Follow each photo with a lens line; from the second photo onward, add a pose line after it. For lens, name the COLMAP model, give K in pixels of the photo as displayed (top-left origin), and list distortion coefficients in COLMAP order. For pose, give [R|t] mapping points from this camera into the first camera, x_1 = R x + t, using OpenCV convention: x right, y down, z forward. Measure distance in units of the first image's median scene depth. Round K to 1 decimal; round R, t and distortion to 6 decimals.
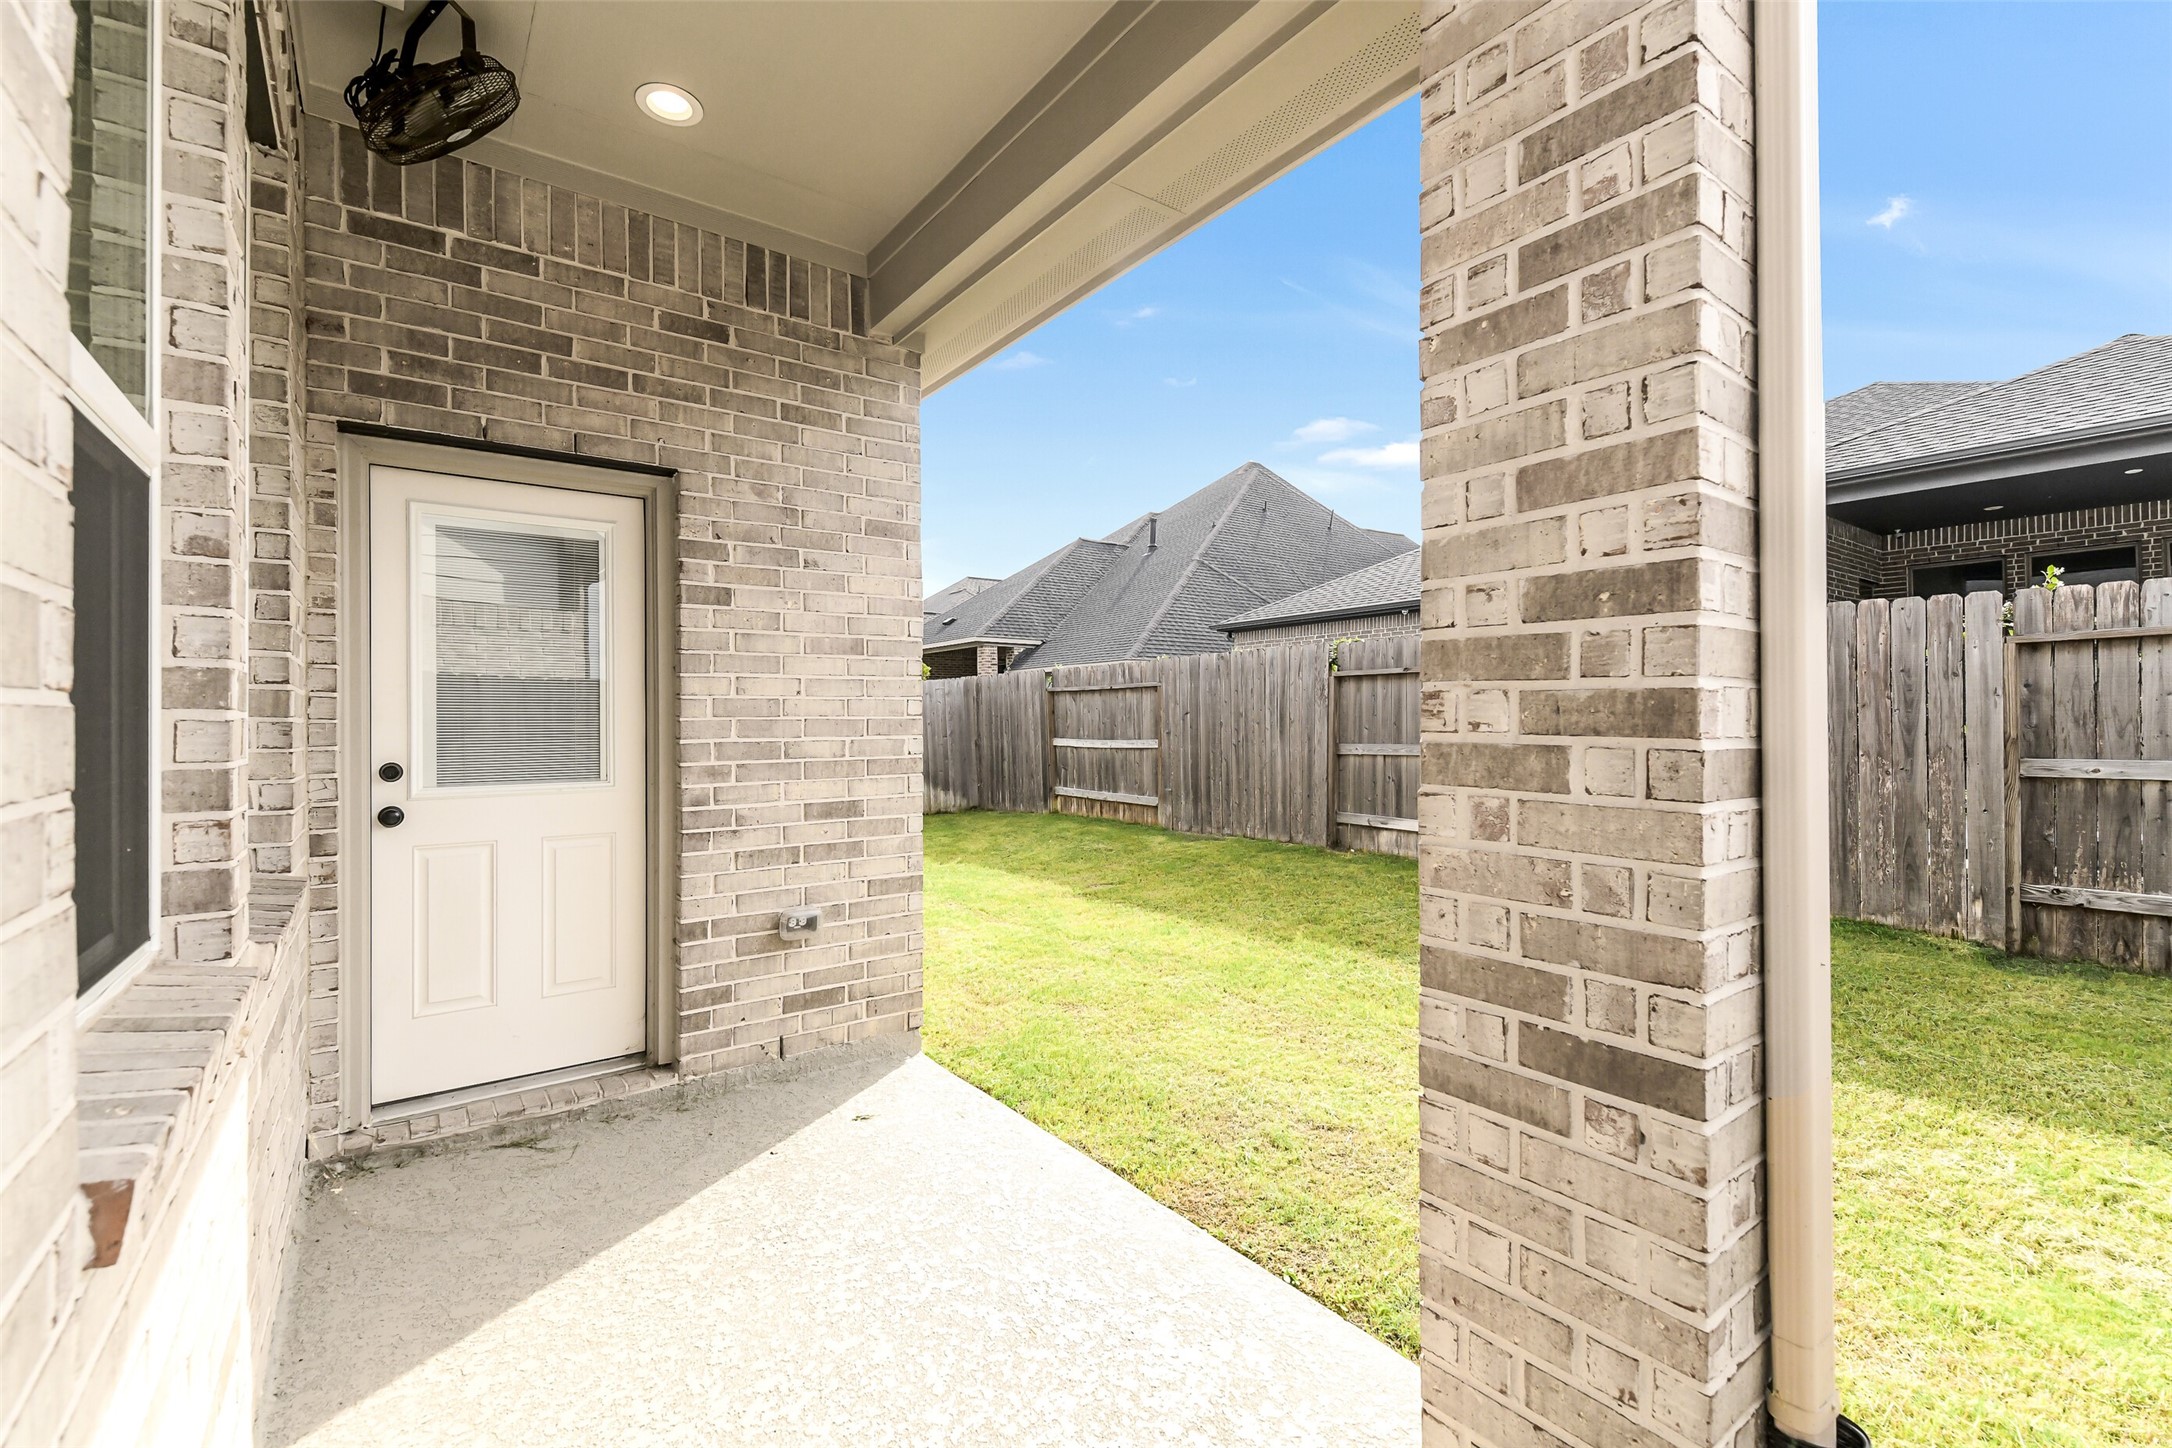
lens RADIAL K [[933.3, 0, 1085.1], [0, 933.3, 721.6], [0, 0, 1]] dist [0.011672, -0.006452]
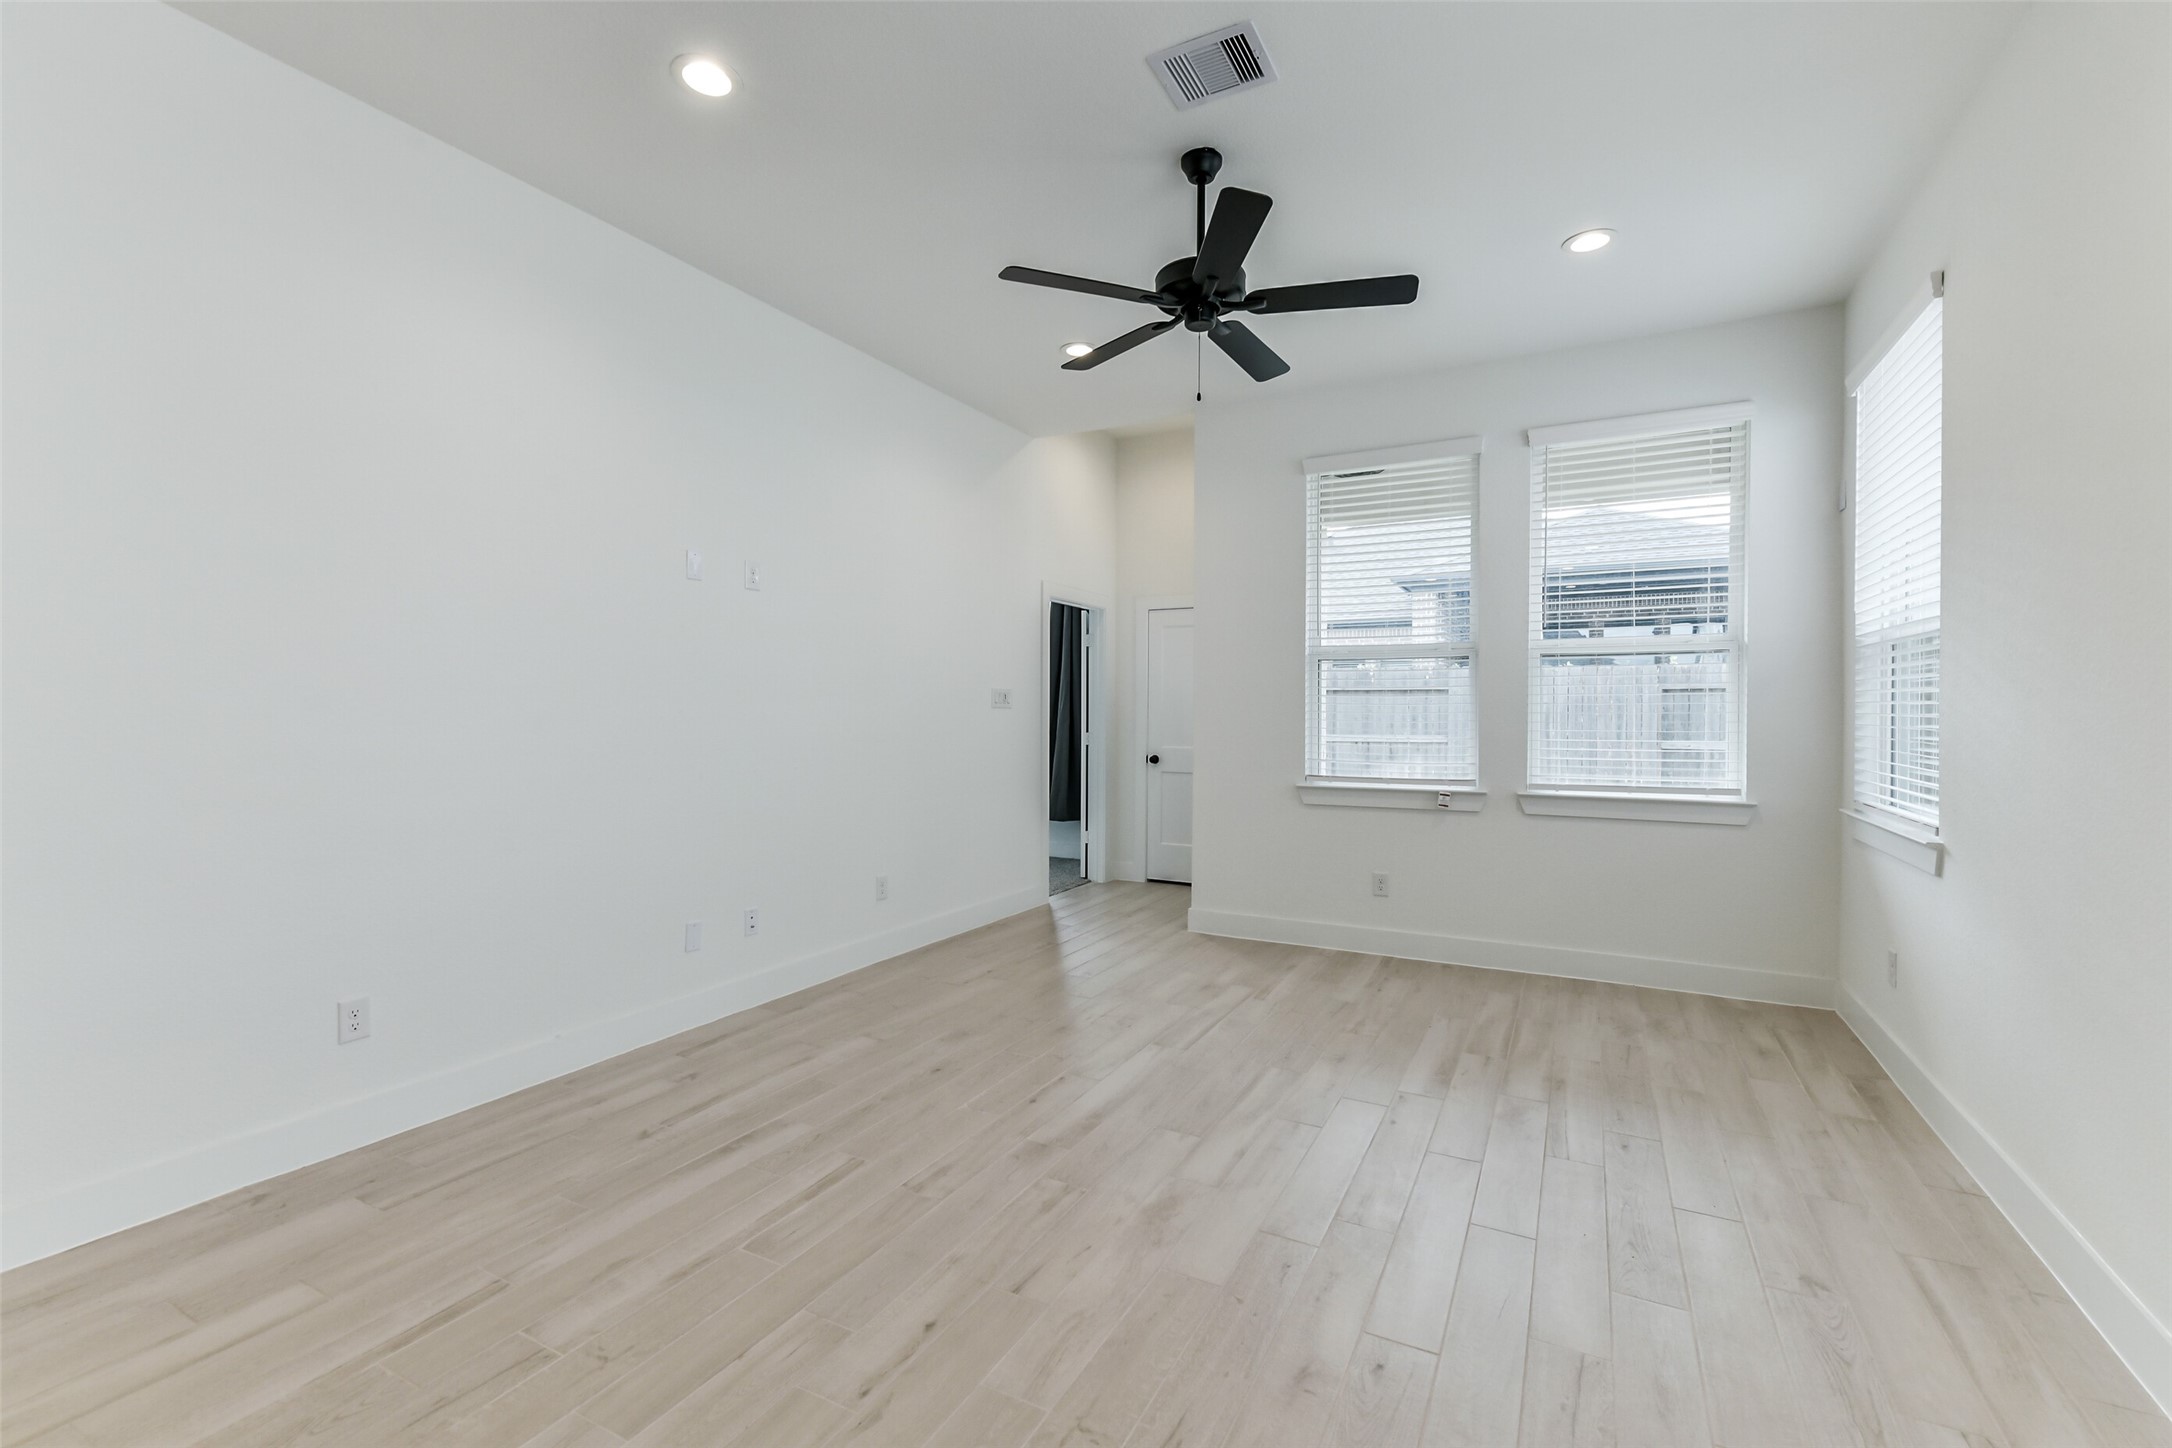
lens RADIAL K [[933.3, 0, 1084.8], [0, 933.3, 721.5], [0, 0, 1]] dist [0.011672, -0.006452]
pose [[0.904013, 0.011731, 0.427345, -1.267688], [-0.016728, 0.999829, 0.007939, -0.001224], [-0.427178, -0.014325, 0.904054, -0.453369]]
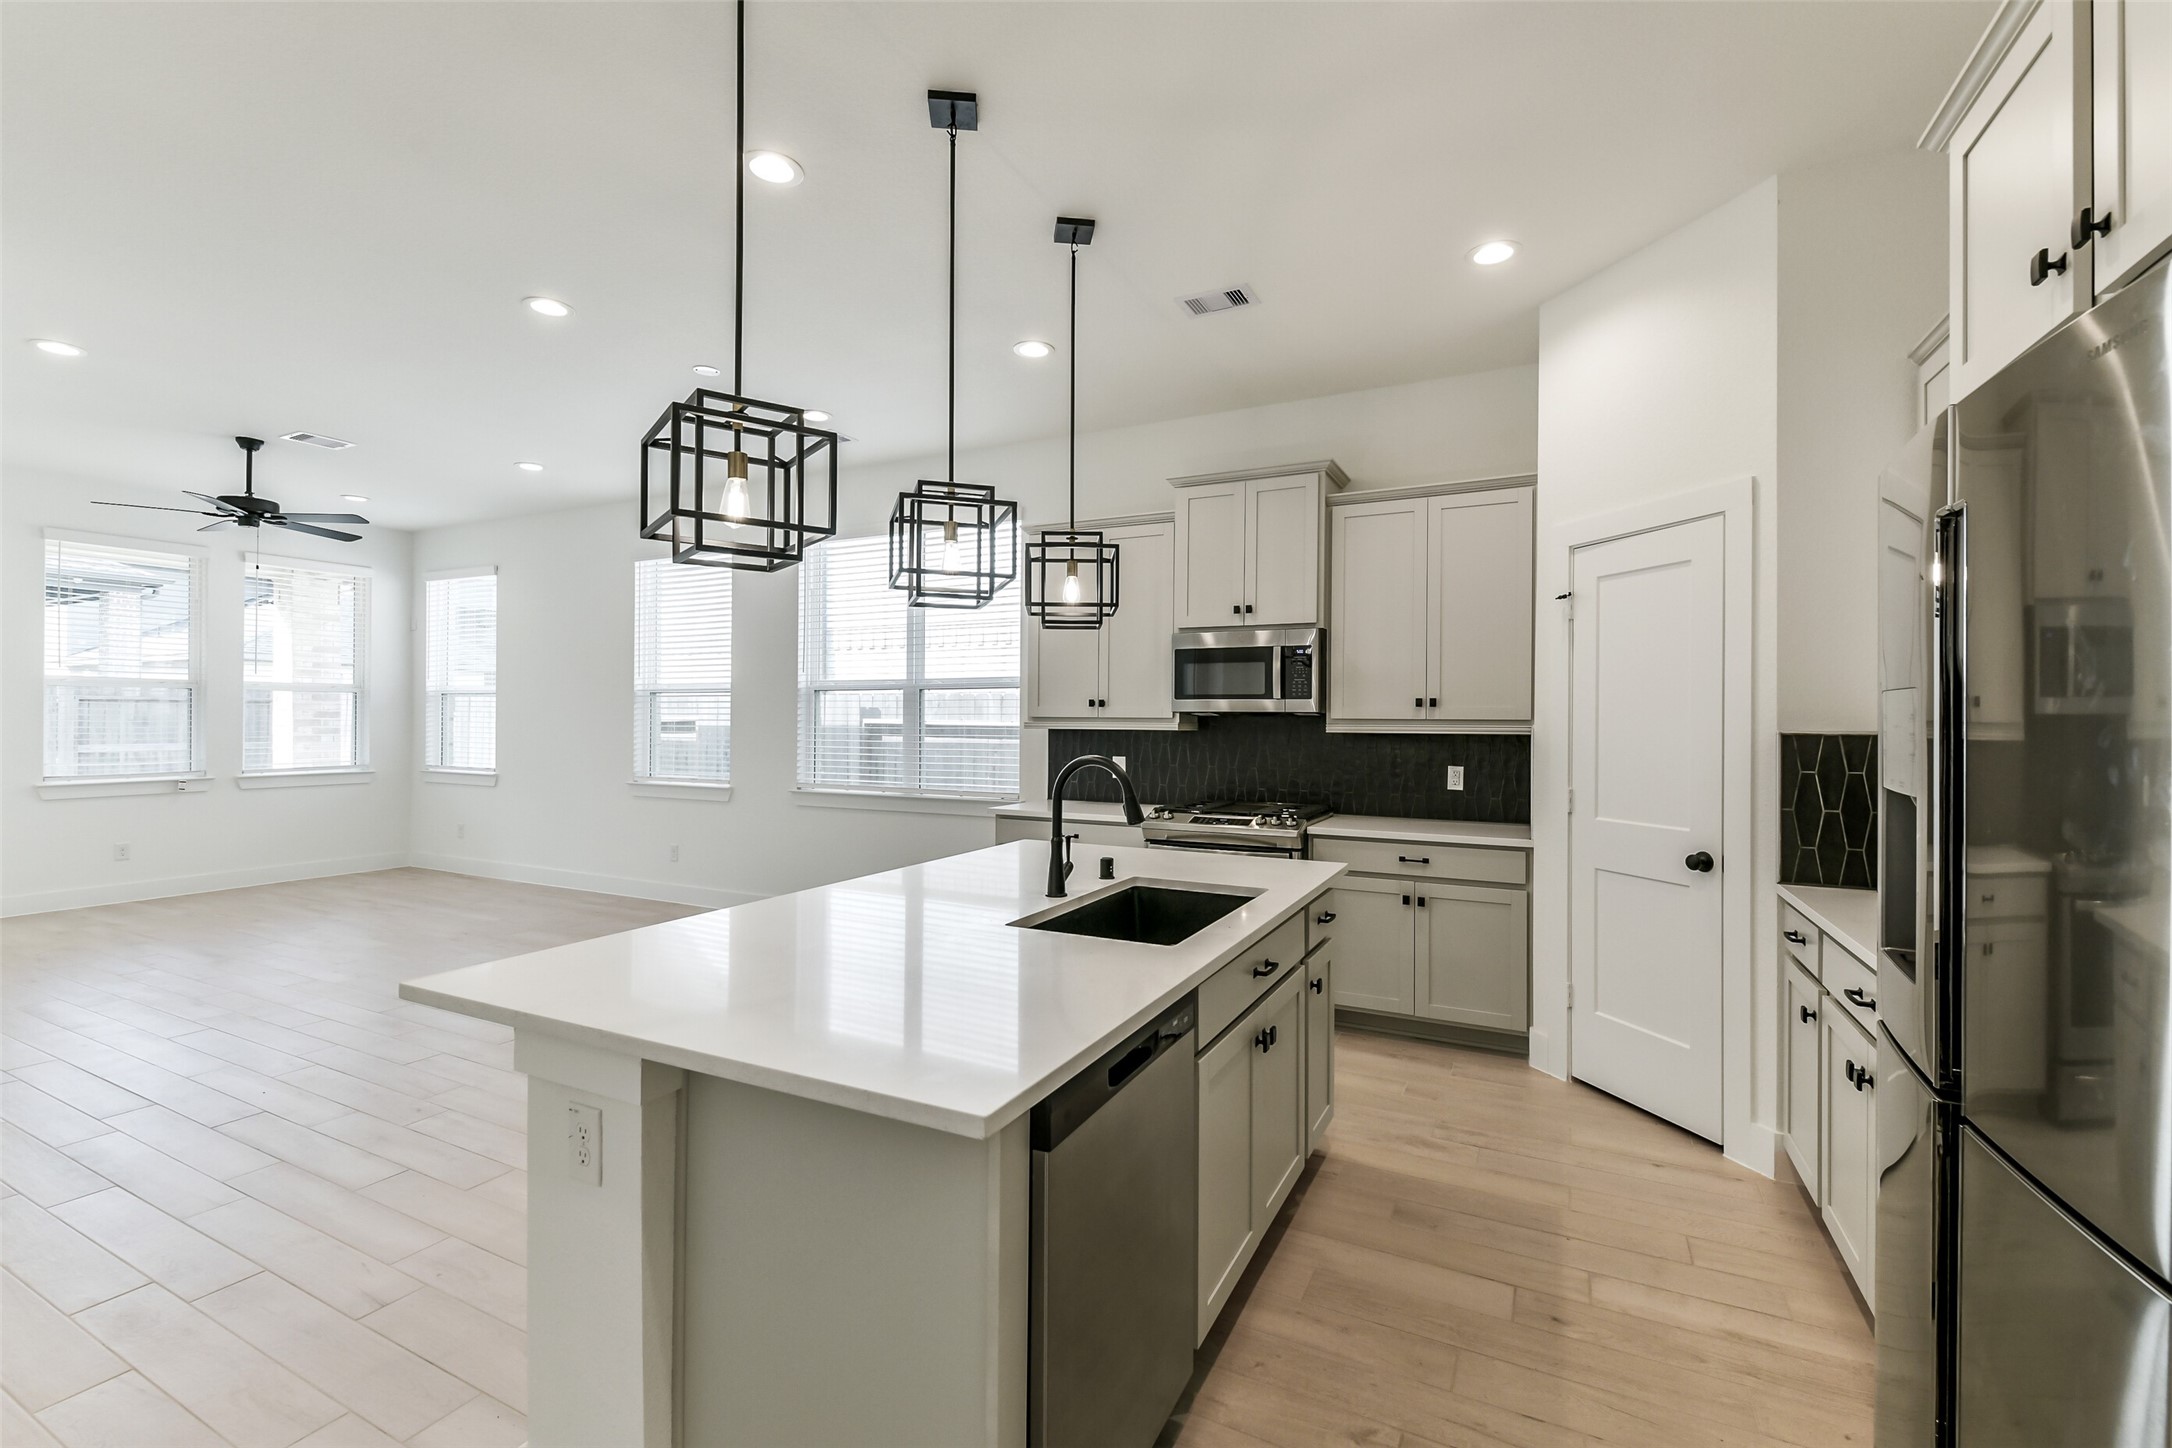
lens RADIAL K [[933.3, 0, 1094.6], [0, 933.3, 716.7], [0, 0, 1]] dist [0.011672, -0.006452]
pose [[-0.447351, 0.012835, 0.894266, -2.621518], [-0.004054, 0.999858, -0.016378, -0.006651], [-0.894349, -0.010952, -0.447236, -0.333095]]
